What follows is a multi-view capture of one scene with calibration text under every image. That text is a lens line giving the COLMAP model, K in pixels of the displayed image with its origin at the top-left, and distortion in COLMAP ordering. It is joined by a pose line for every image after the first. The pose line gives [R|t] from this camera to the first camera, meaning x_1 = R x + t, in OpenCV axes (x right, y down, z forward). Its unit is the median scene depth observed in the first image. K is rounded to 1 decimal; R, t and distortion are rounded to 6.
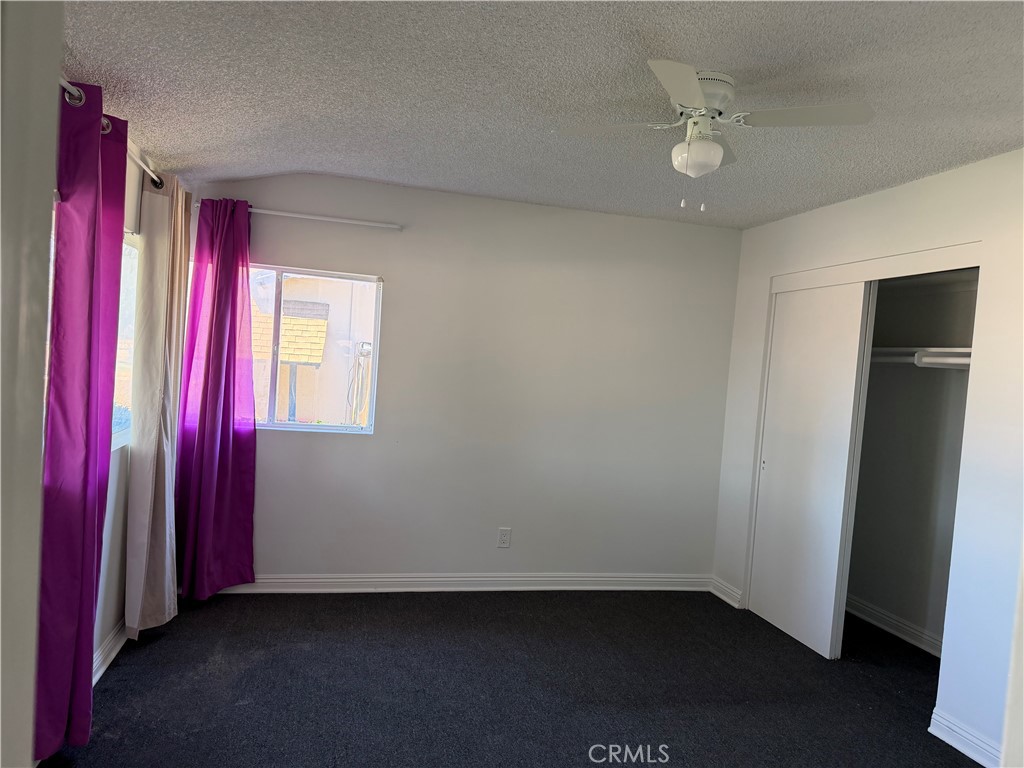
lens RADIAL K [[717.8, 0, 512.1], [0, 717.8, 389.9], [0, 0, 1]] dist [0.115868, -0.179226]
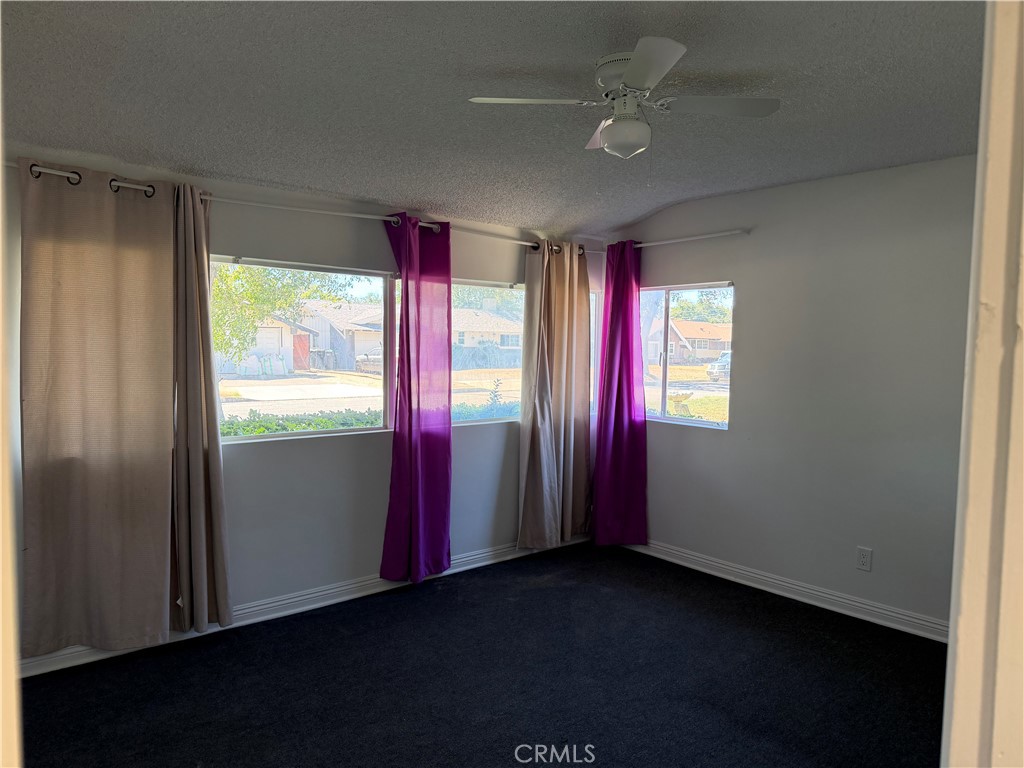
lens RADIAL K [[717.8, 0, 512.1], [0, 717.8, 389.9], [0, 0, 1]] dist [0.115868, -0.179226]
pose [[0.448232, -0.009125, -0.893871, 0.642950], [-0.018019, 0.999653, -0.019240, 0.029744], [0.893736, 0.024731, 0.447912, 0.246845]]
